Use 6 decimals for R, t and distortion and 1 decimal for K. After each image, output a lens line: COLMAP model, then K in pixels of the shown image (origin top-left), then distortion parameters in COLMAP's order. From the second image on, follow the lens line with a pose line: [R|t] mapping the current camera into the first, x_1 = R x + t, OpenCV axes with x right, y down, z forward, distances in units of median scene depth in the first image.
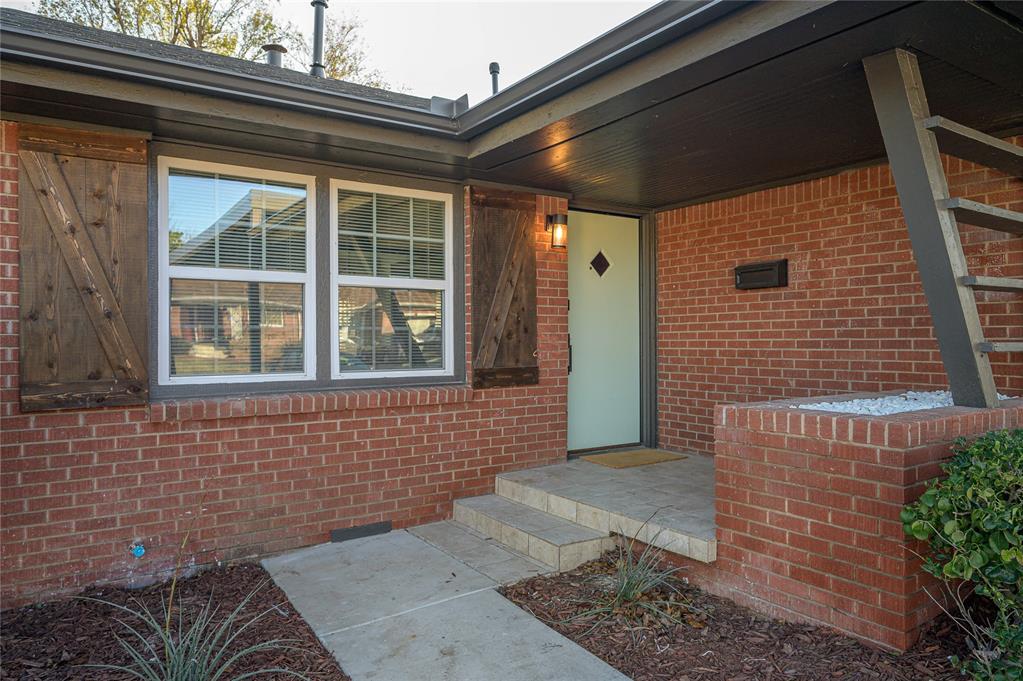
lens RADIAL K [[676.3, 0, 513.9], [0, 676.3, 339.3], [0, 0, 1]] dist [-0.001275, 0.003460]
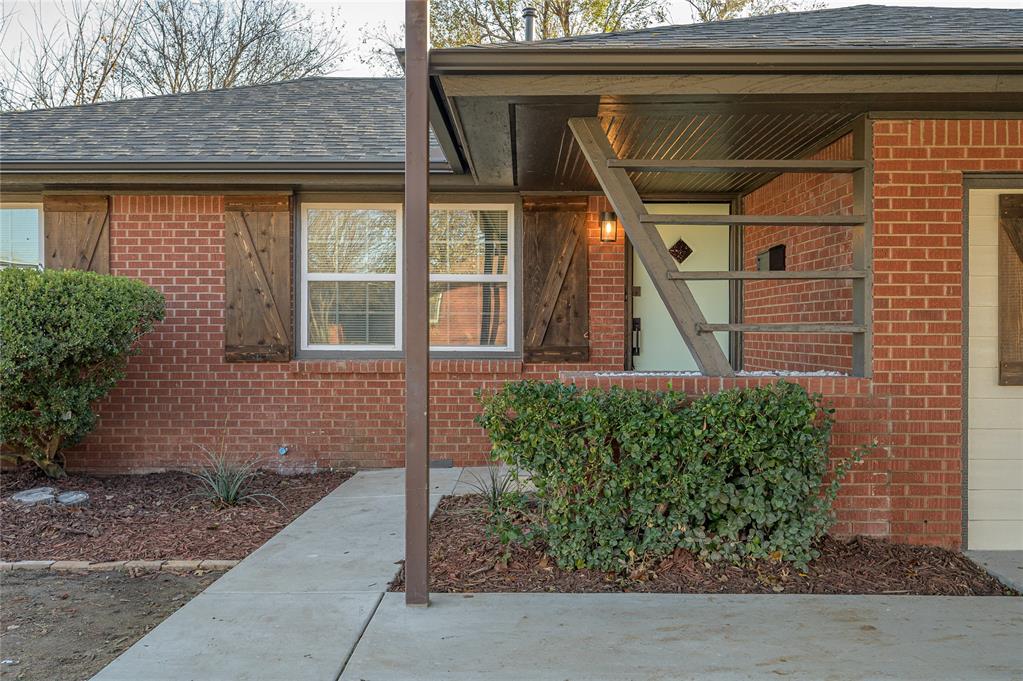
lens RADIAL K [[895.3, 0, 514.6], [0, 895.3, 334.4], [0, 0, 1]] dist [0.002346, -0.001383]
pose [[0.827422, 0.010612, -0.561481, 1.024422], [-0.007069, 0.999939, 0.008482, 0.010785], [0.561536, -0.003049, 0.827446, -0.426609]]
